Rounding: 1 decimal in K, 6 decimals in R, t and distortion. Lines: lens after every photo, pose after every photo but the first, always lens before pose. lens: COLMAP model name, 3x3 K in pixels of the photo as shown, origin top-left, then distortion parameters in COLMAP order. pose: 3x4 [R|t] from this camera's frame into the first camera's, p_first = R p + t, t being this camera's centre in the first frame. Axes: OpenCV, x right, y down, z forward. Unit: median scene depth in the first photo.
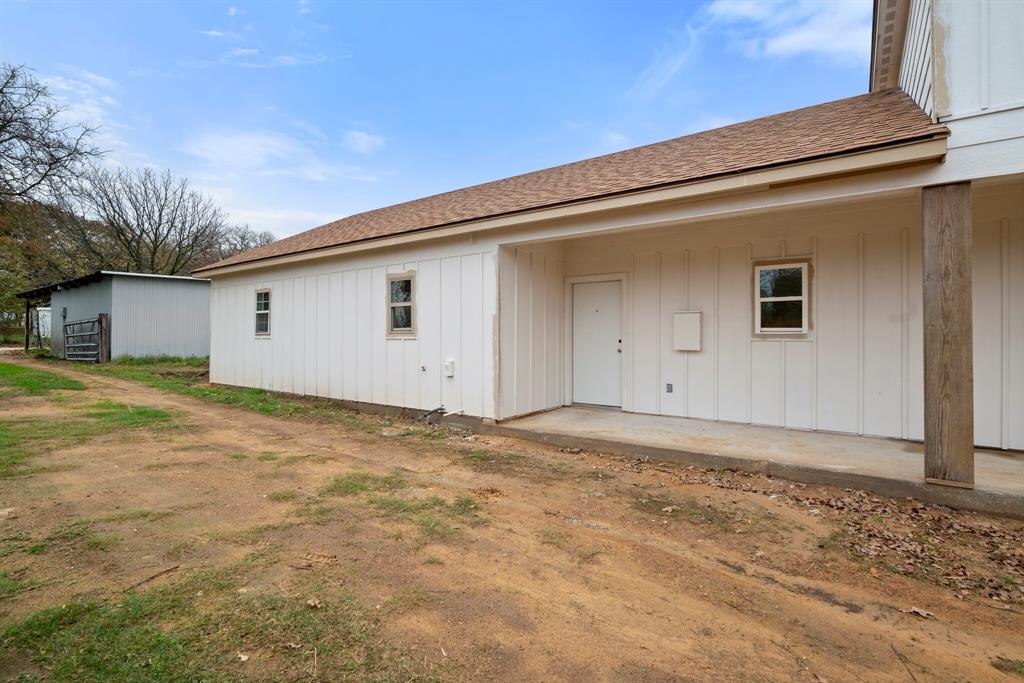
lens RADIAL K [[457.4, 0, 512.0], [0, 457.4, 337.0], [0, 0, 1]] dist [0.000710, -0.000182]
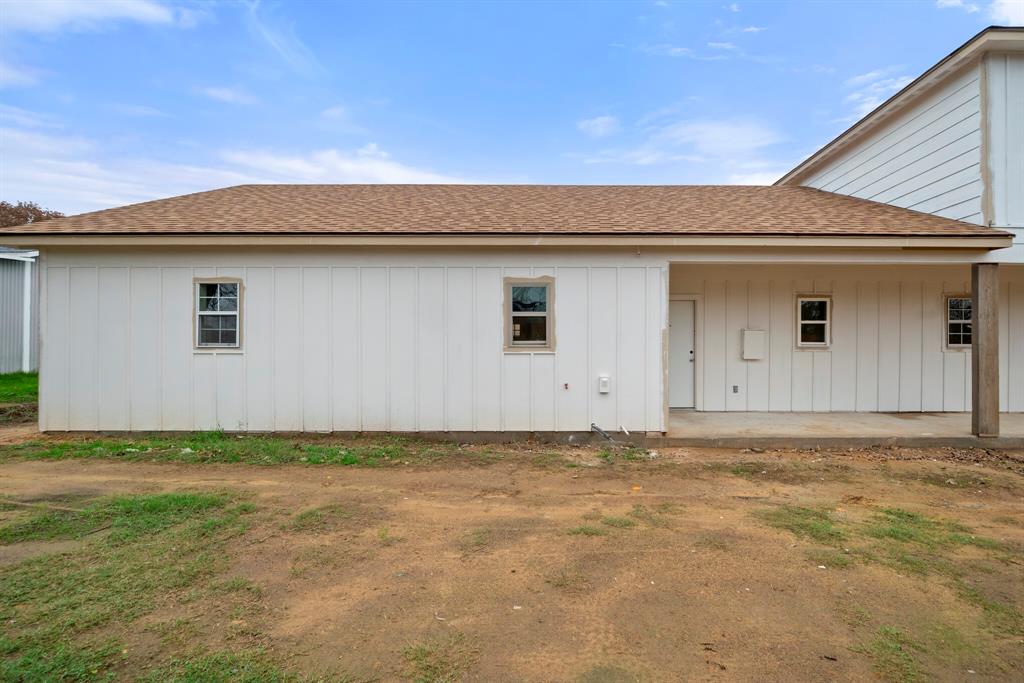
lens RADIAL K [[406.4, 0, 514.4], [0, 406.4, 342.1], [0, 0, 1]] dist [-0.001591, -0.000512]
pose [[0.828300, -0.003403, 0.560274, -0.911020], [0.000169, 0.999983, 0.005824, -0.028843], [-0.560285, -0.004729, 0.828287, 0.479494]]
